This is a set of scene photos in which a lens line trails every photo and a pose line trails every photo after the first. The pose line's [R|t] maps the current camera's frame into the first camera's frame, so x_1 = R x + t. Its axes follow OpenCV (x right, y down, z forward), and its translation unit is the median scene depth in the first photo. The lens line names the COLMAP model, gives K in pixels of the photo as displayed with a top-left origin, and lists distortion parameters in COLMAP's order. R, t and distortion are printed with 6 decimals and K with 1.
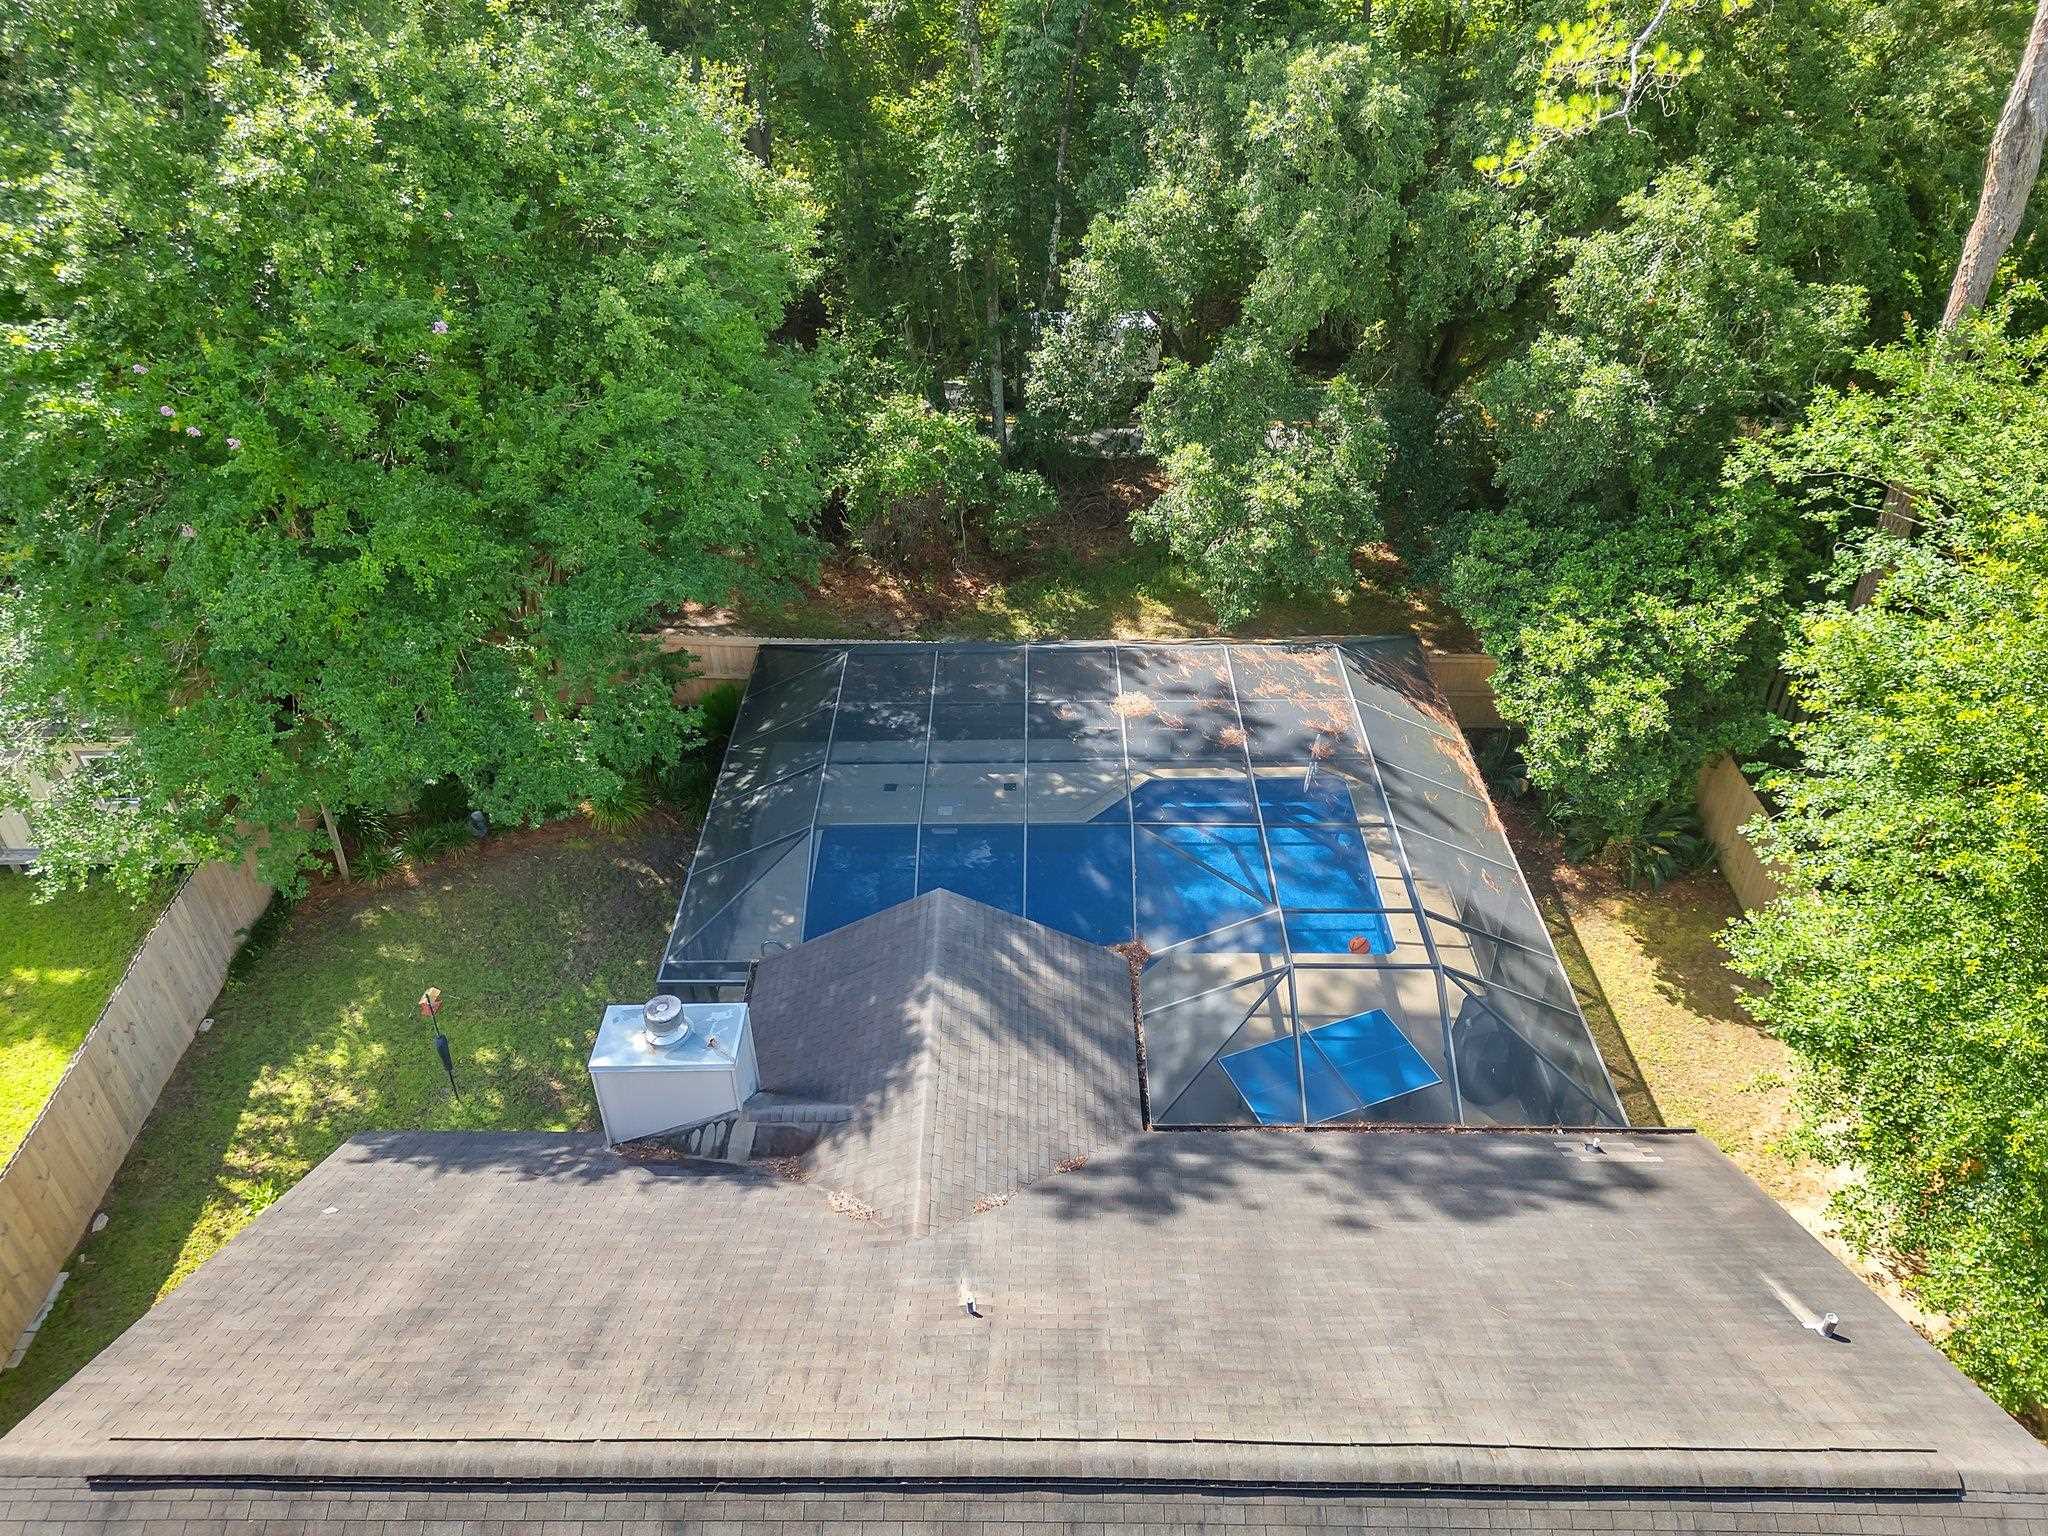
lens RADIAL K [[1477.1, 0, 1024.0], [0, 1477.1, 768.0], [0, 0, 1]] dist [0.024078, -0.001976]
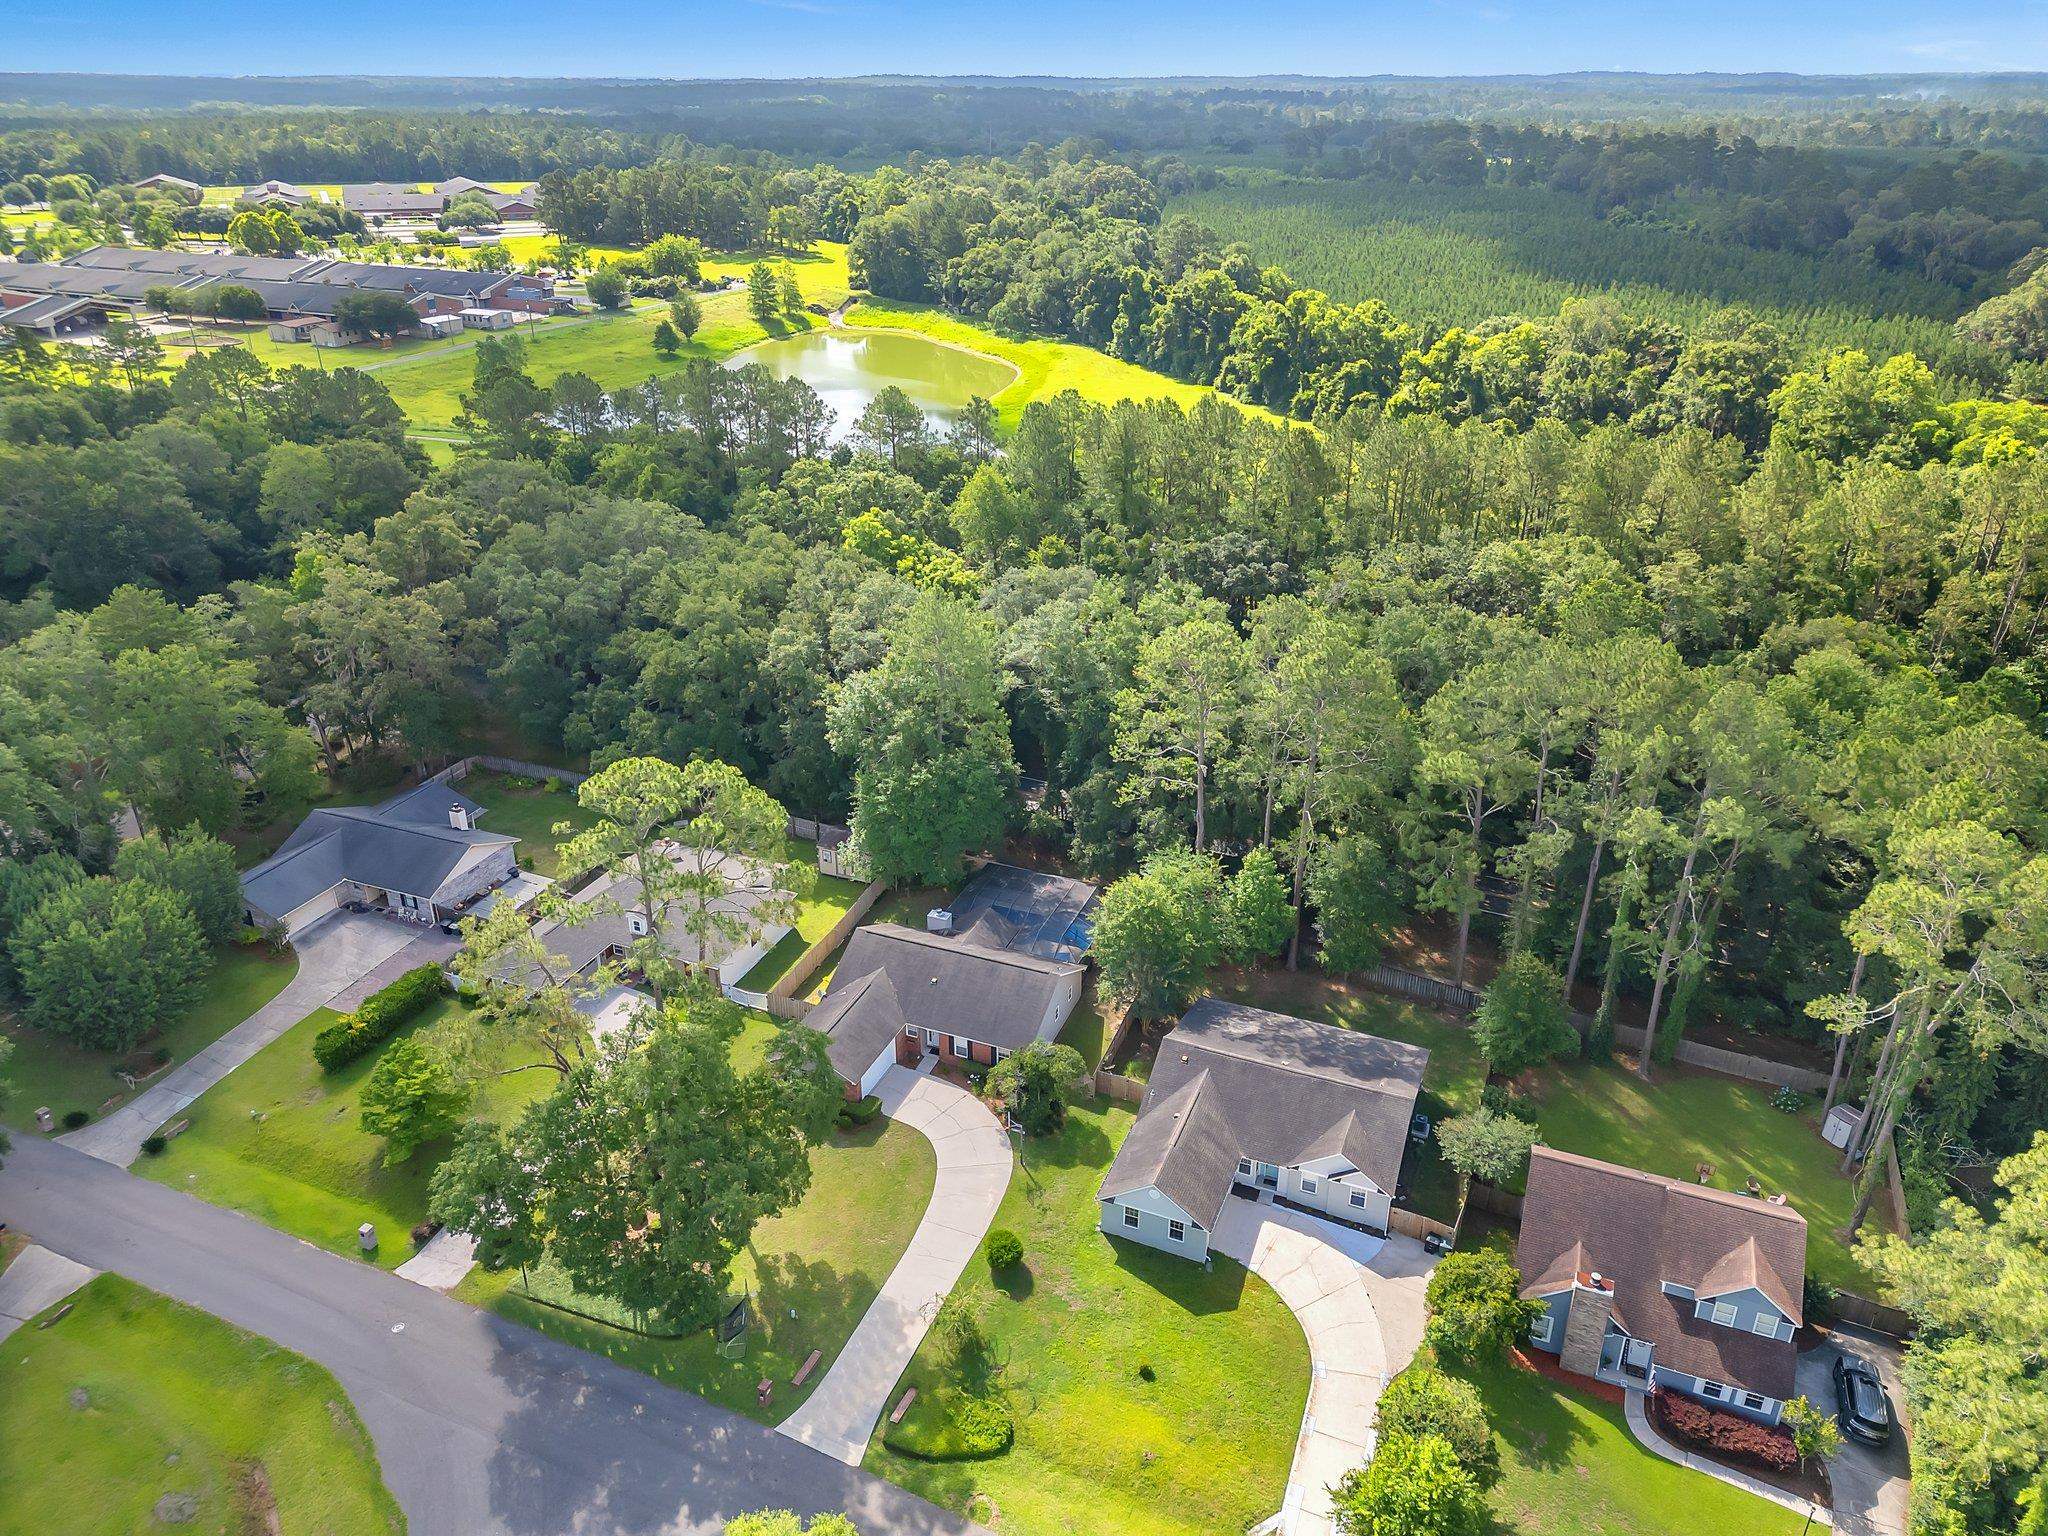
lens RADIAL K [[1426.7, 0, 1023.8], [0, 1426.7, 712.1], [0, 0, 1]] dist [0.028591, 0.000286]
pose [[0.930625, 0.162254, -0.328040, 2.021697], [-0.226045, 0.959773, -0.166553, 0.285779], [0.287820, 0.229150, 0.929866, -4.942676]]
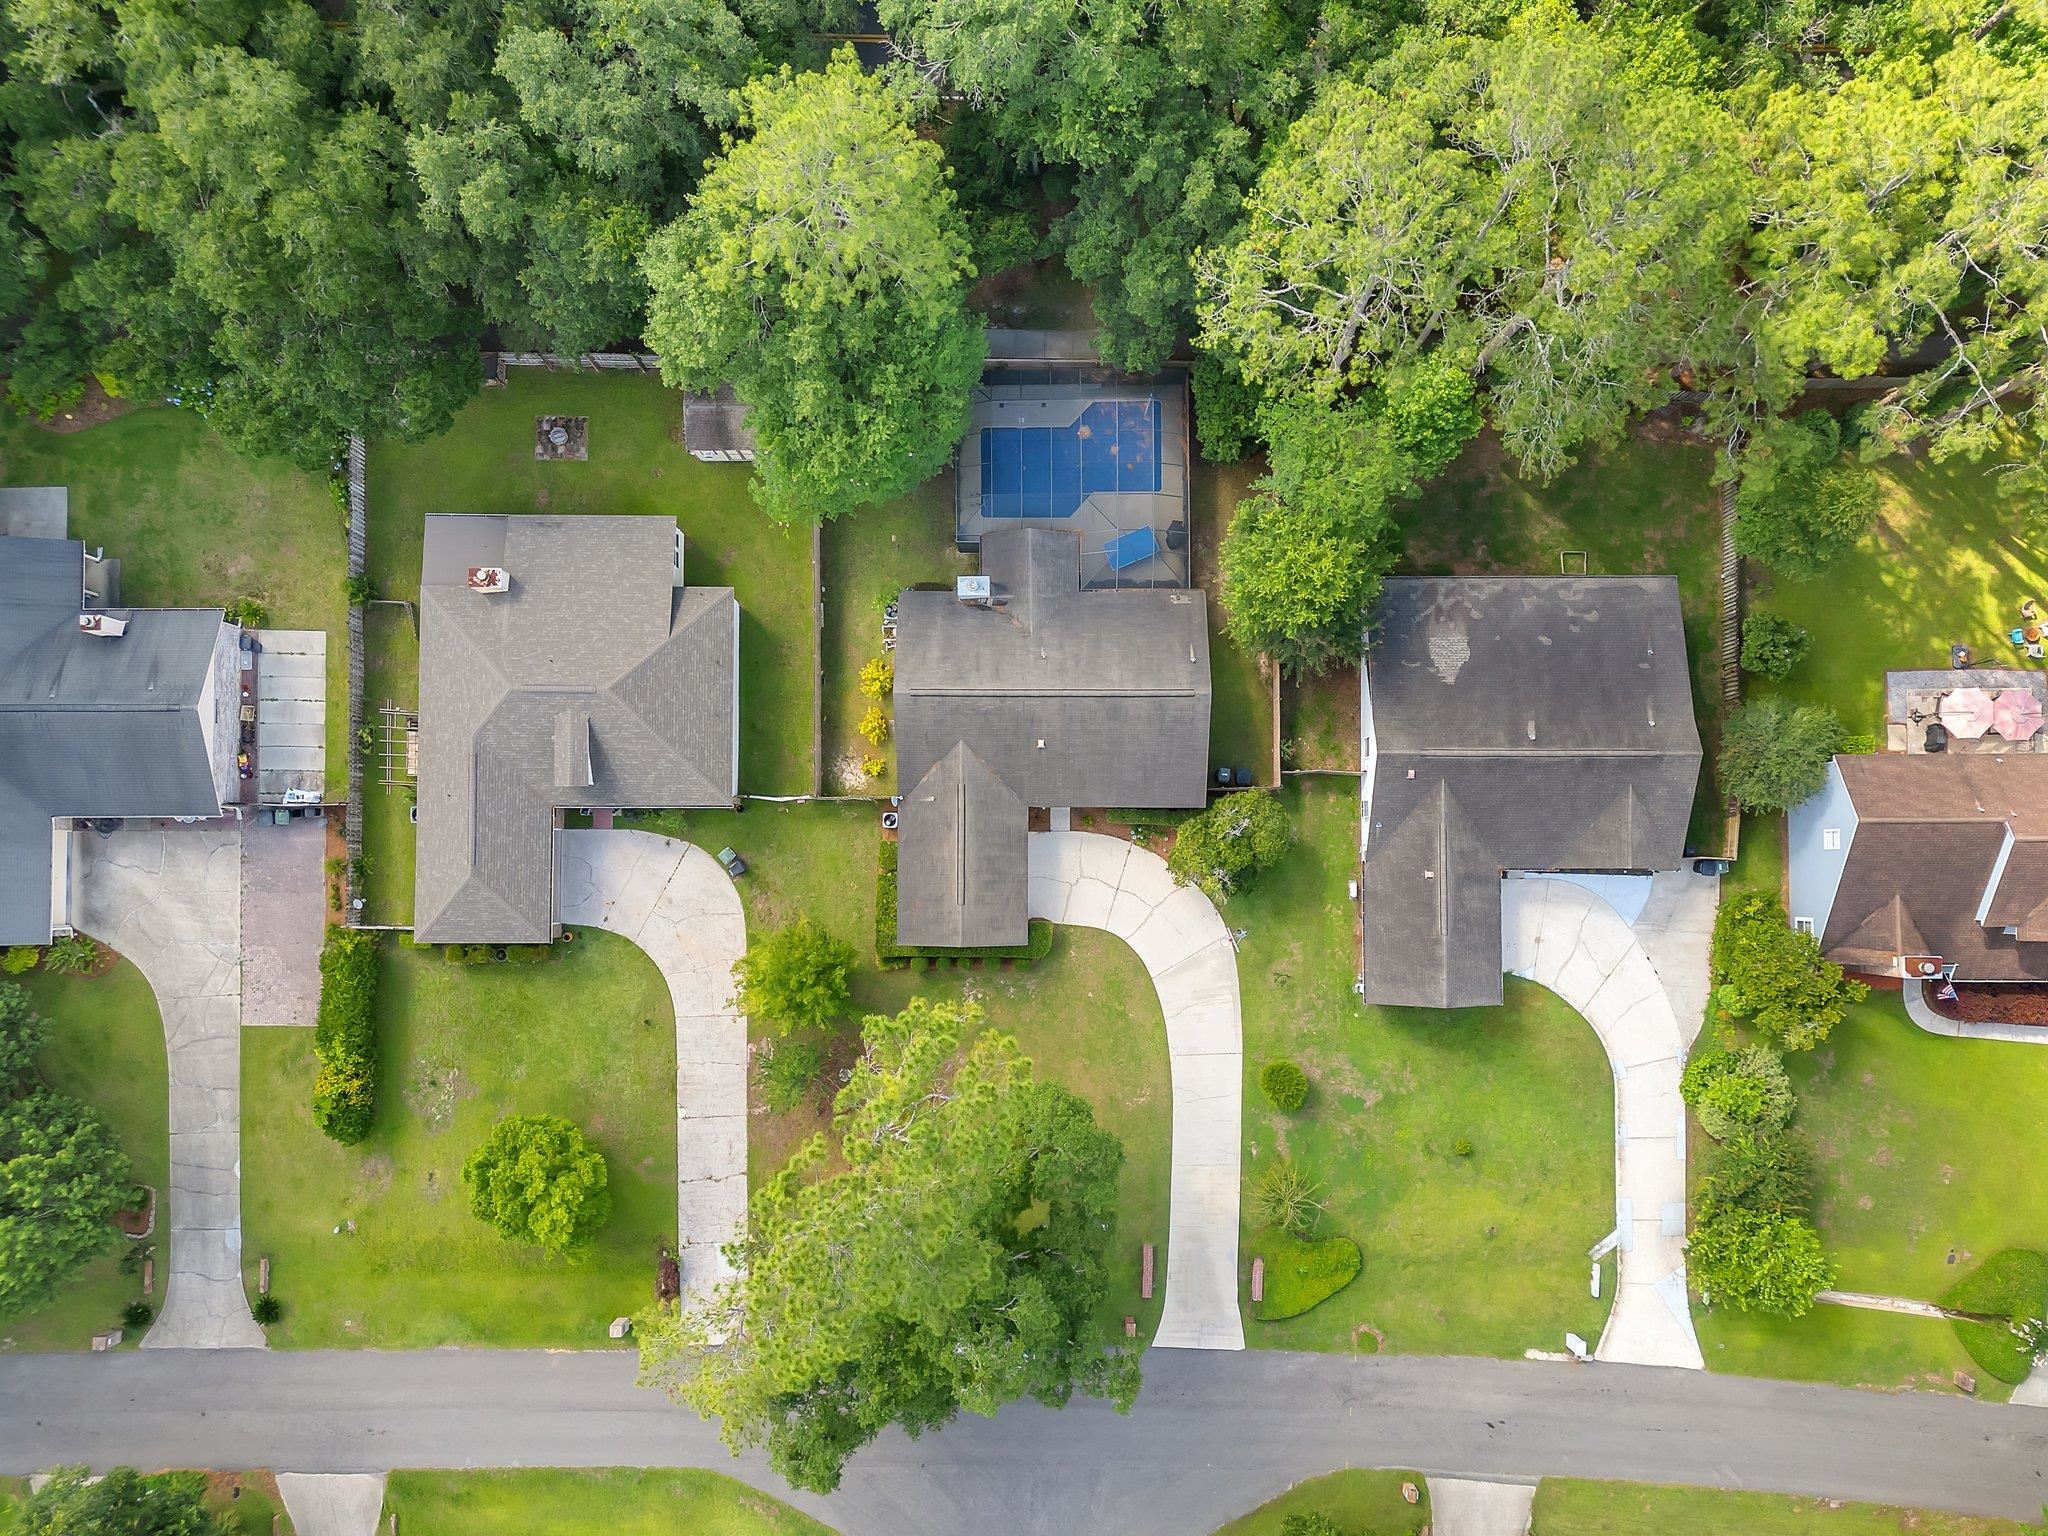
lens RADIAL K [[1477.1, 0, 1024.0], [0, 1477.1, 768.0], [0, 0, 1]] dist [0.024078, -0.001976]
pose [[0.999924, -0.010992, 0.005516, -0.099806], [0.002527, 0.622559, 0.782569, -2.859186], [-0.012036, -0.782496, 0.622539, -2.167873]]
